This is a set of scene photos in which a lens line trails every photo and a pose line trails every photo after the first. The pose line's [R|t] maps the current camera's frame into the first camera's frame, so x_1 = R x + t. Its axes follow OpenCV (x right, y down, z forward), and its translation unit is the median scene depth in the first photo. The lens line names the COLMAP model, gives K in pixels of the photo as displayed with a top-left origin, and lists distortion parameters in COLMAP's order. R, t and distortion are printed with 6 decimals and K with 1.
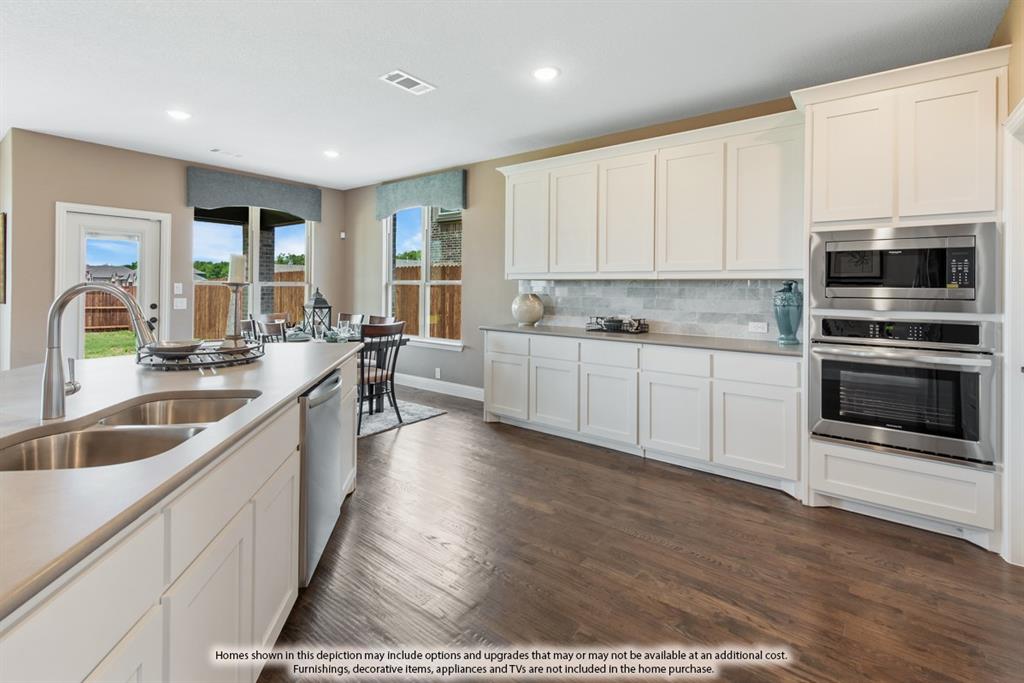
lens RADIAL K [[462.5, 0, 509.0], [0, 462.5, 285.3], [0, 0, 1]] dist [0.003222, 0.000609]
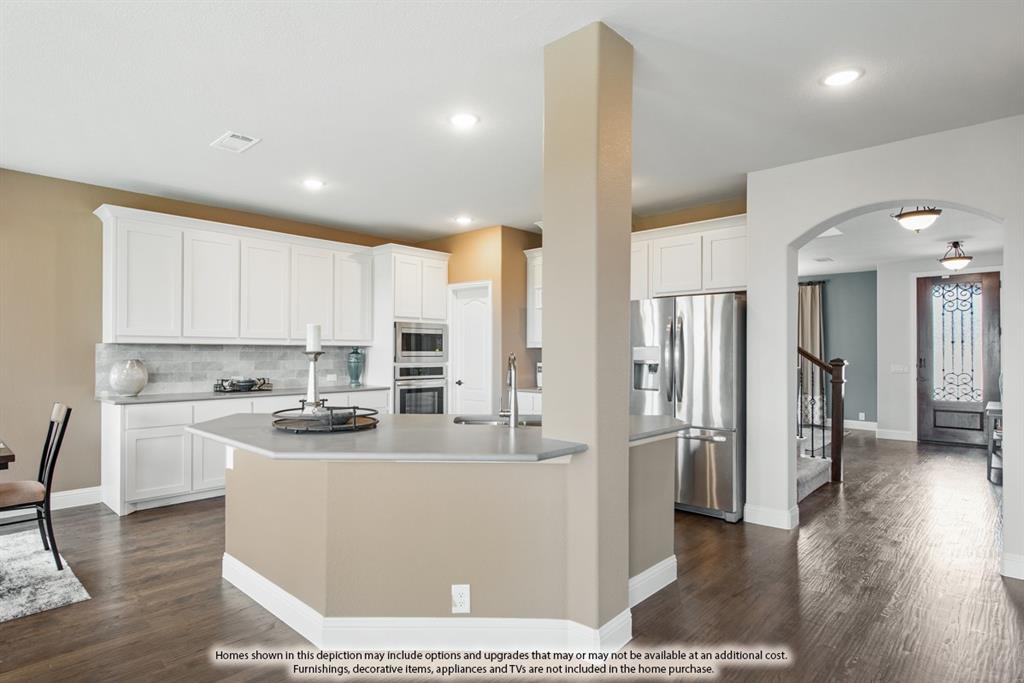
lens RADIAL K [[550.6, 0, 480.7], [0, 550.6, 350.4], [0, 0, 1]] dist [0.001082, -0.000863]
pose [[0.117991, -0.006912, 0.992991, -1.038285], [-0.006834, 0.999946, 0.007773, -0.012995], [-0.992991, -0.007703, 0.117937, 0.279653]]
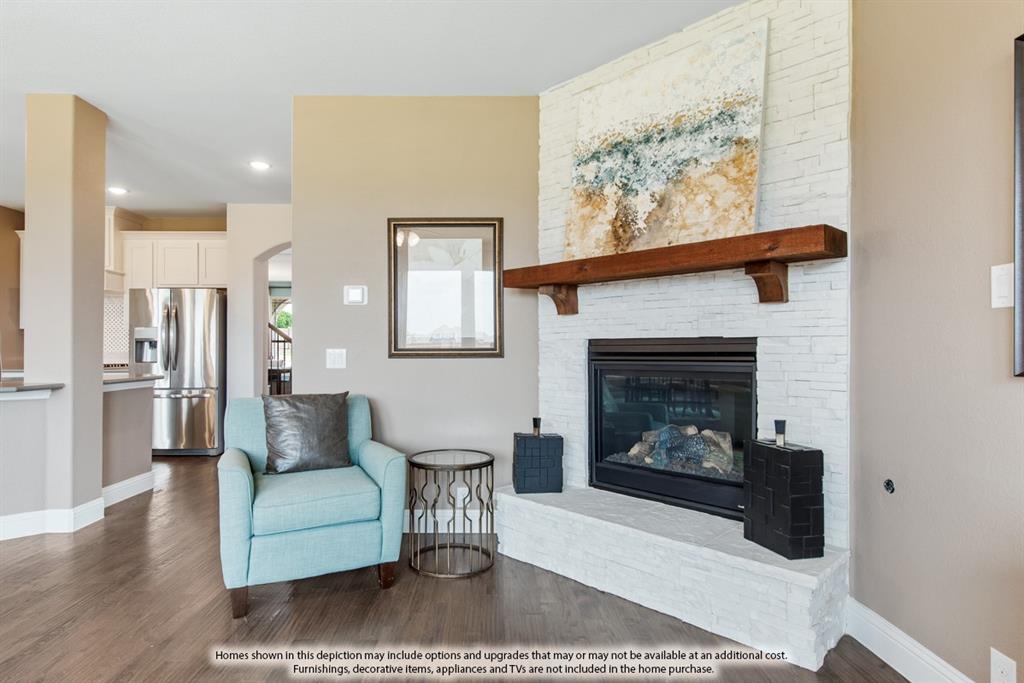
lens RADIAL K [[548.9, 0, 490.3], [0, 548.9, 344.9], [0, 0, 1]] dist [0.014341, -0.000808]
pose [[-0.611277, -0.005415, 0.791398, -1.517772], [-0.011234, 0.999935, -0.001835, 0.024582], [-0.791337, -0.010013, -0.611298, 0.237967]]
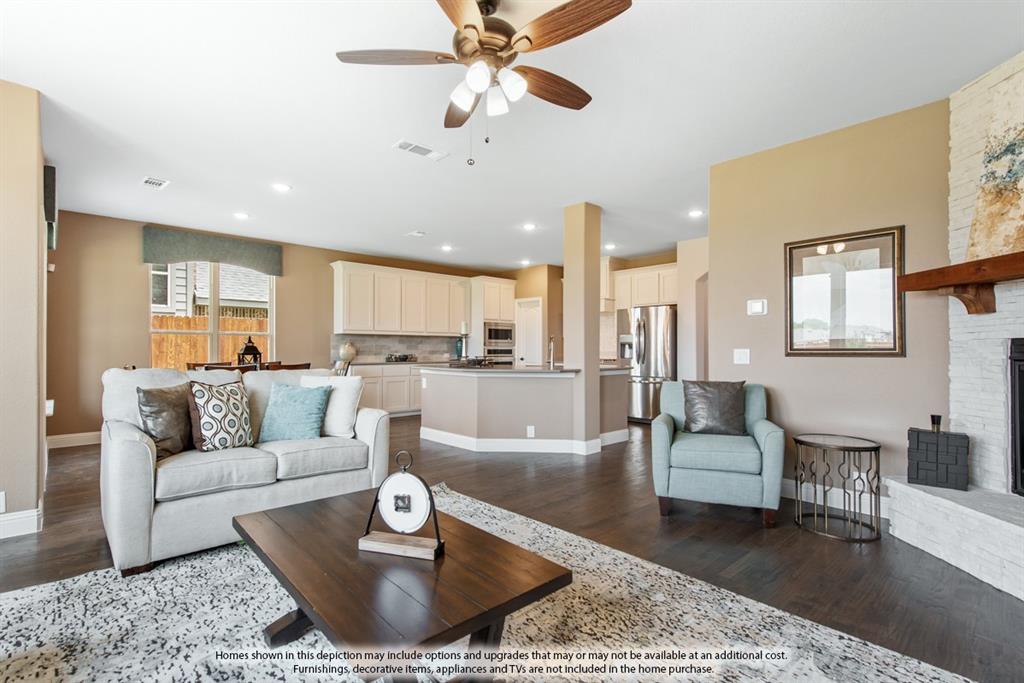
lens RADIAL K [[467.2, 0, 512.0], [0, 467.2, 341.5], [0, 0, 1]] dist [0.000211, -0.000003]
pose [[0.159135, 0.004827, 0.987245, -1.697017], [-0.003029, 0.999986, -0.004401, 0.022494], [-0.987252, -0.002290, 0.159148, 0.219739]]
